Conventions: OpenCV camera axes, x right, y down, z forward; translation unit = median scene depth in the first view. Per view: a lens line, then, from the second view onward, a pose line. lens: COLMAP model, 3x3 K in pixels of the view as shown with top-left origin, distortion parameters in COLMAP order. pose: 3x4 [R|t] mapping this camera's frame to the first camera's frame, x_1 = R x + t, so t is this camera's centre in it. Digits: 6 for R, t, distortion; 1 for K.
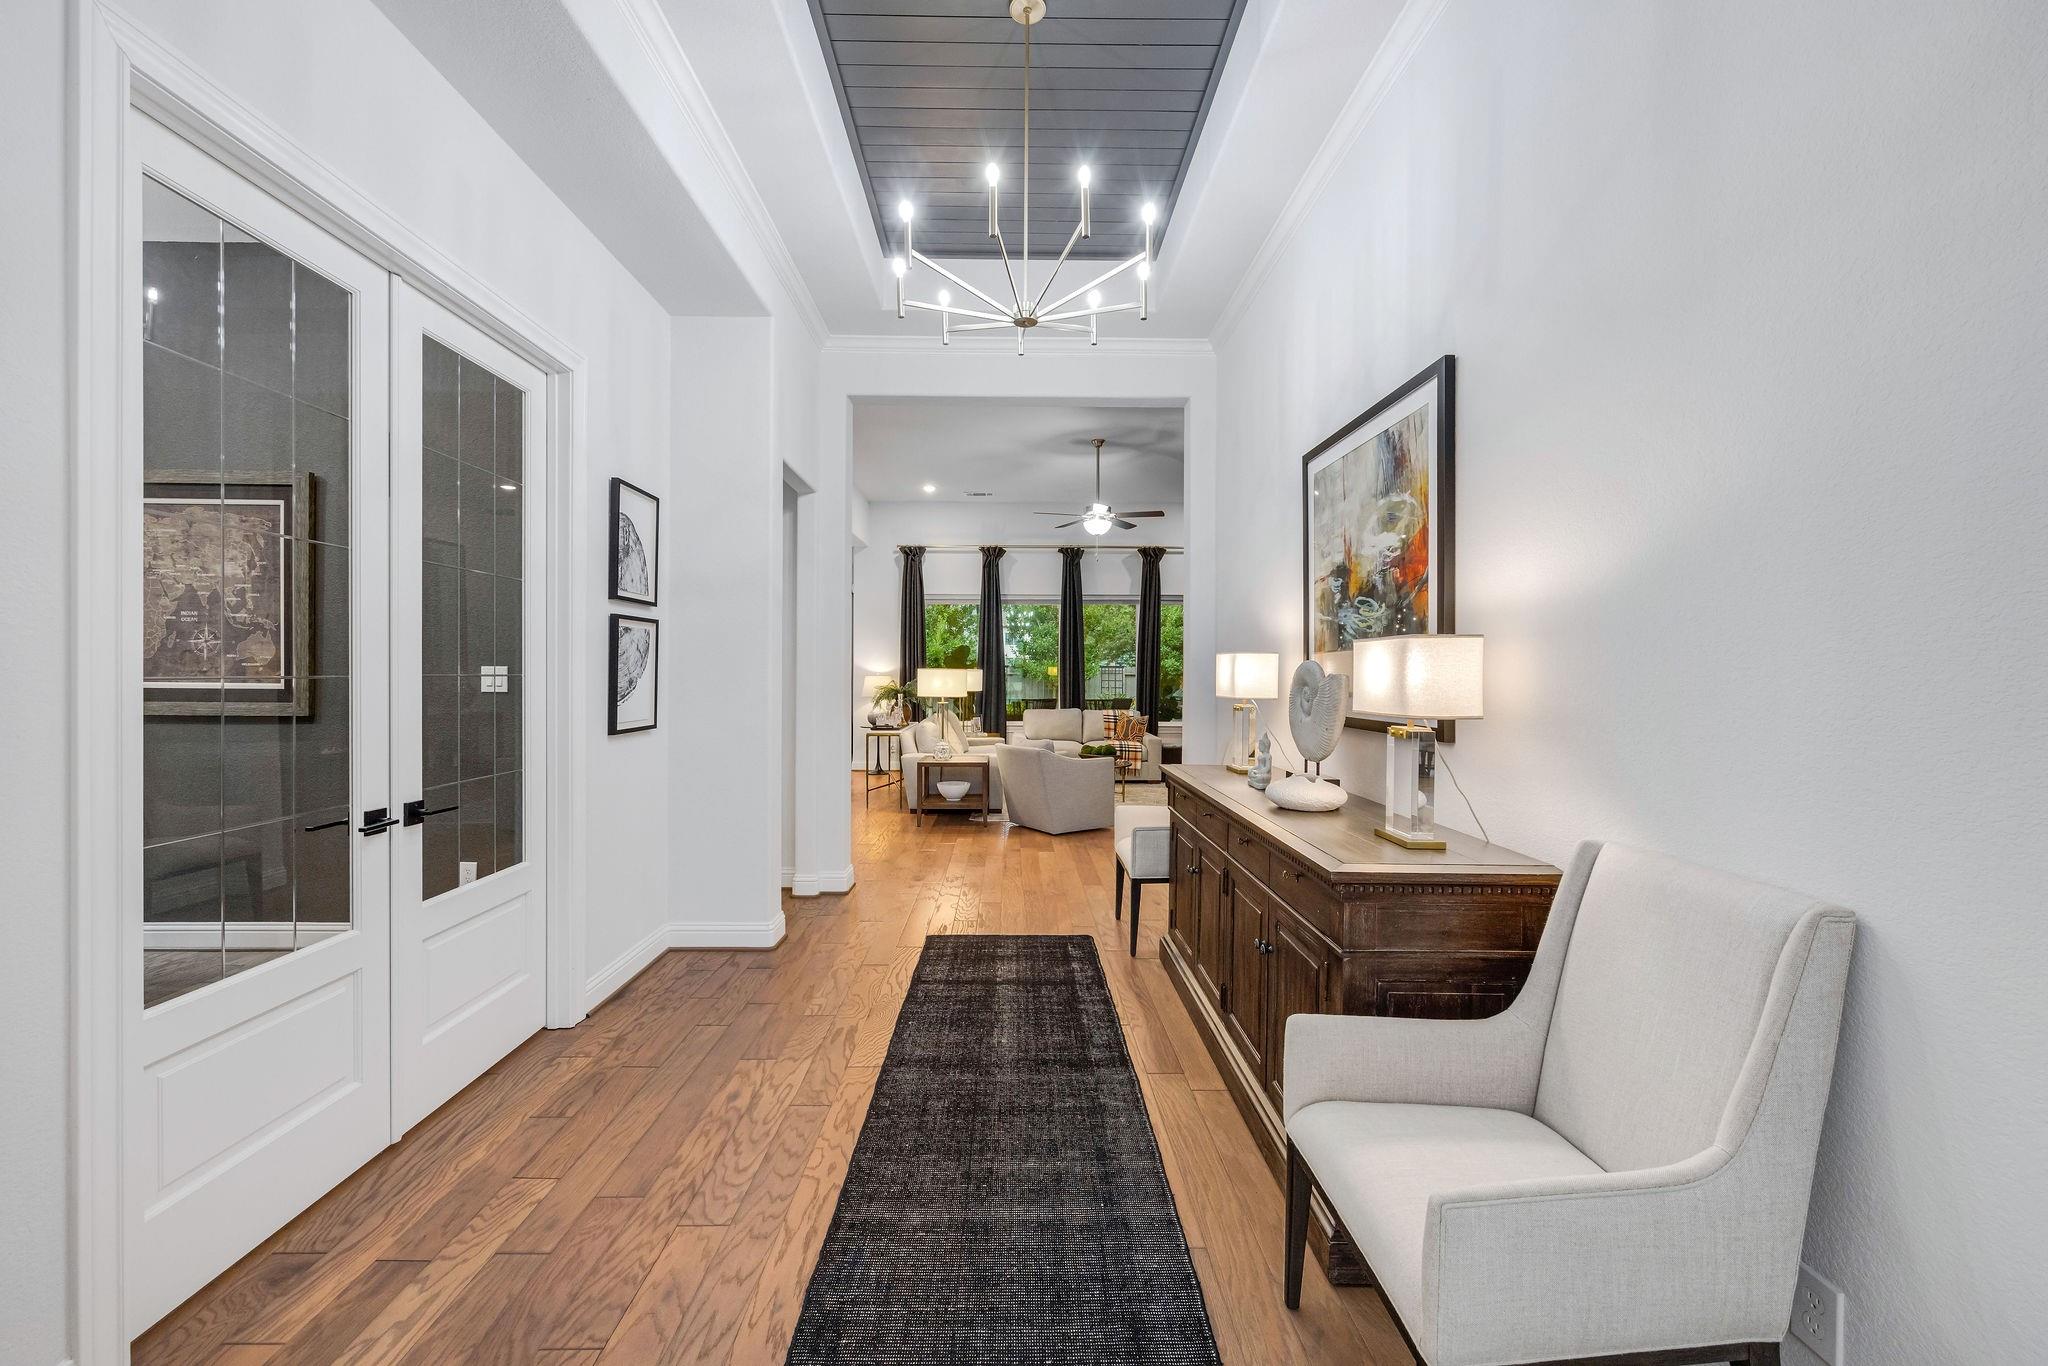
lens RADIAL K [[816.4, 0, 1020.0], [0, 816.4, 676.6], [0, 0, 1]] dist [-0.001419, -0.000134]
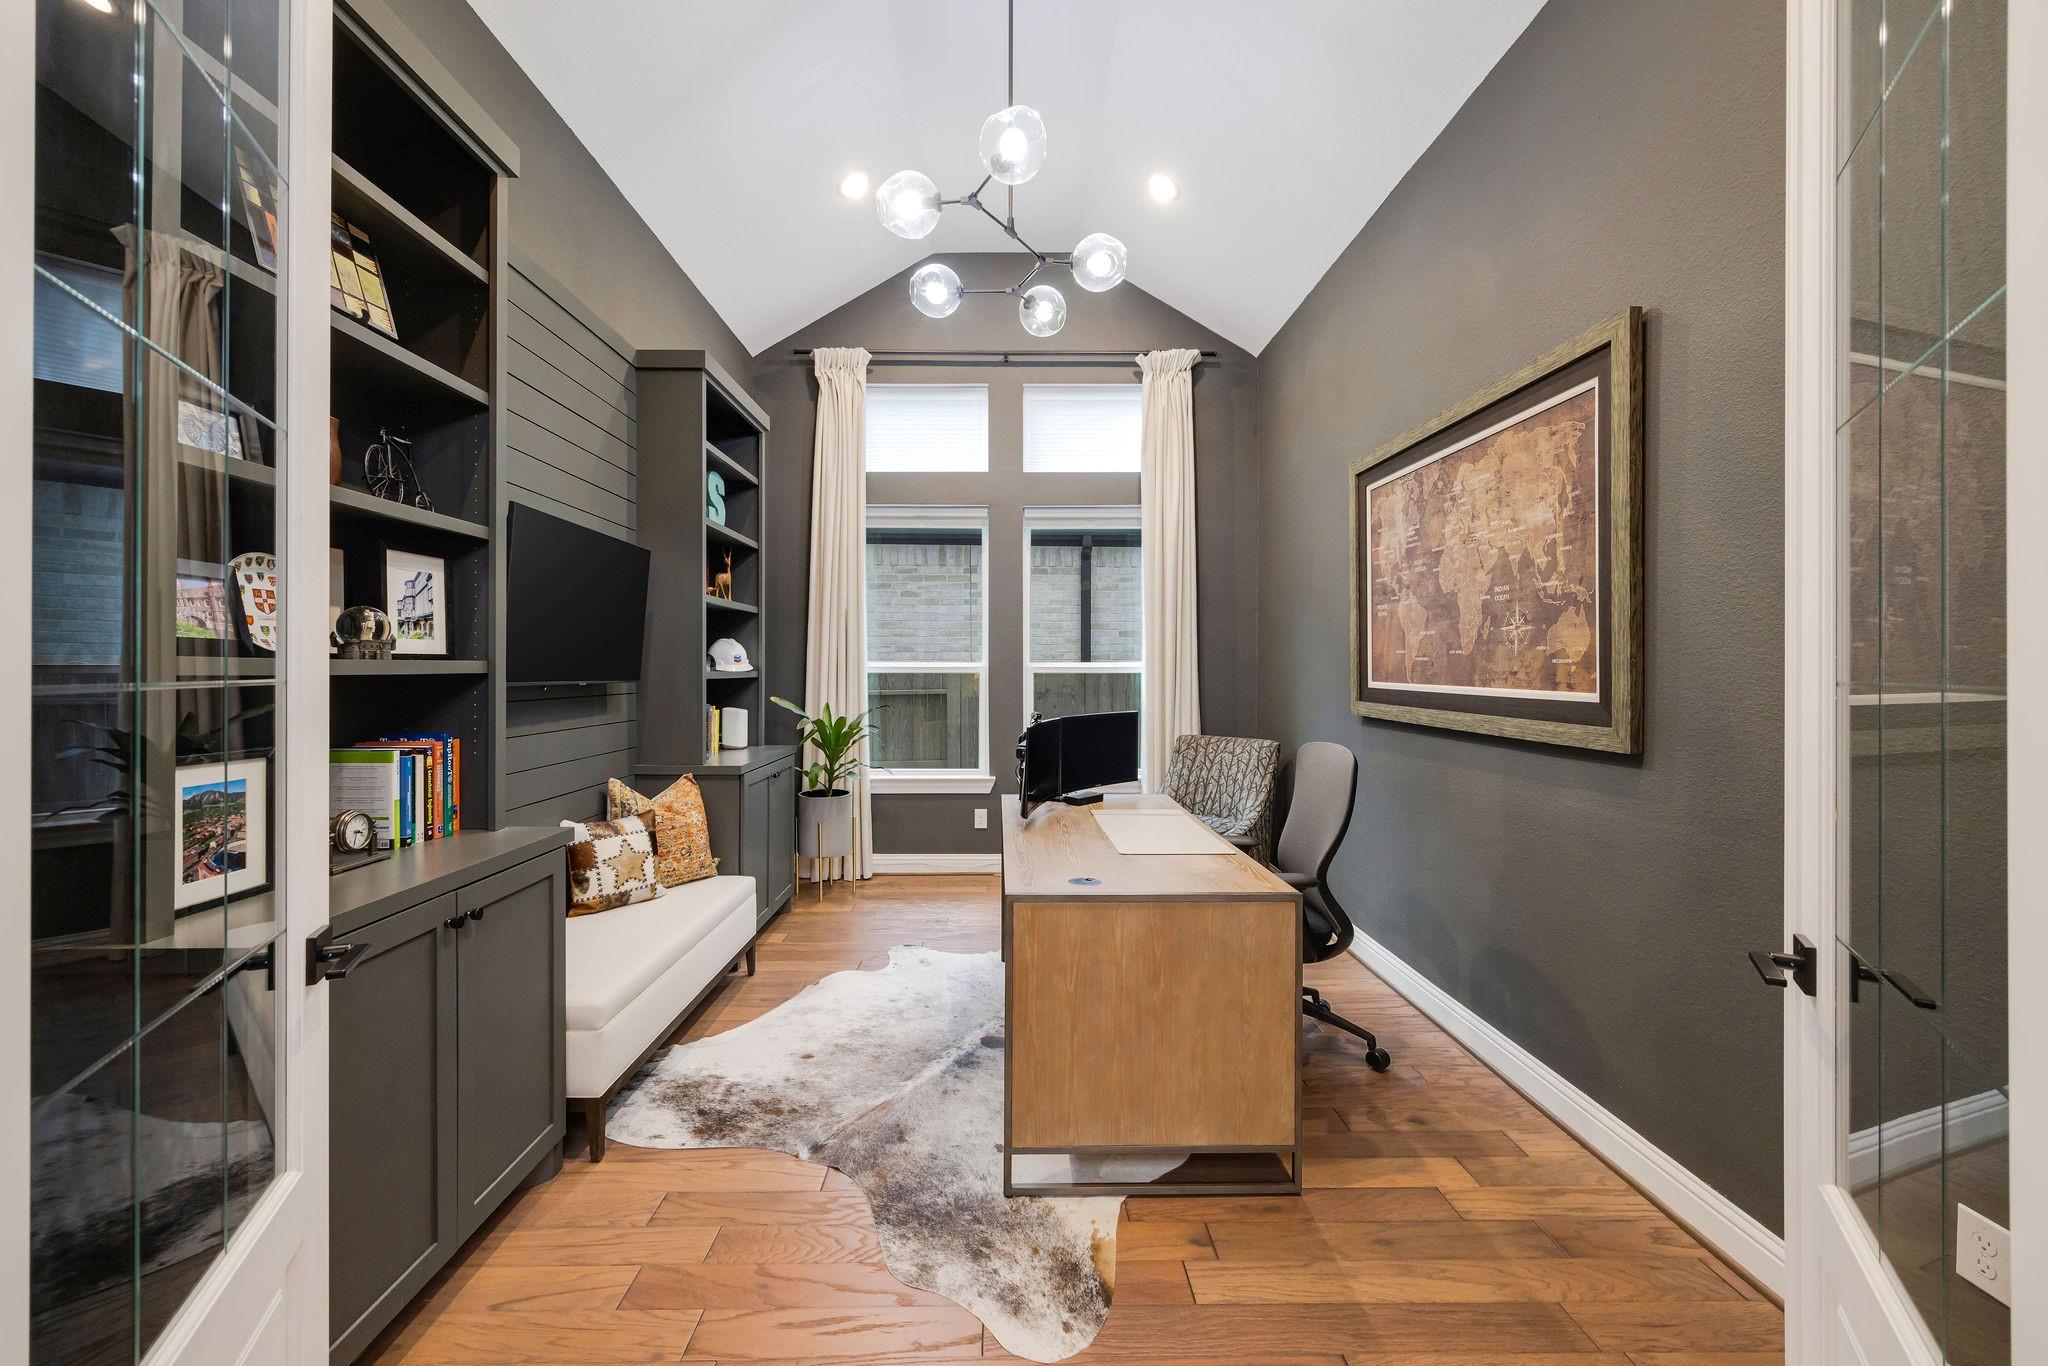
lens RADIAL K [[816.4, 0, 1016.5], [0, 816.4, 669.1], [0, 0, 1]] dist [-0.001419, -0.000134]
pose [[0.009524, -0.004822, -0.999943, -0.085243], [-0.005903, 0.999971, -0.004878, -0.000926], [0.999937, 0.005949, 0.009495, 0.150571]]
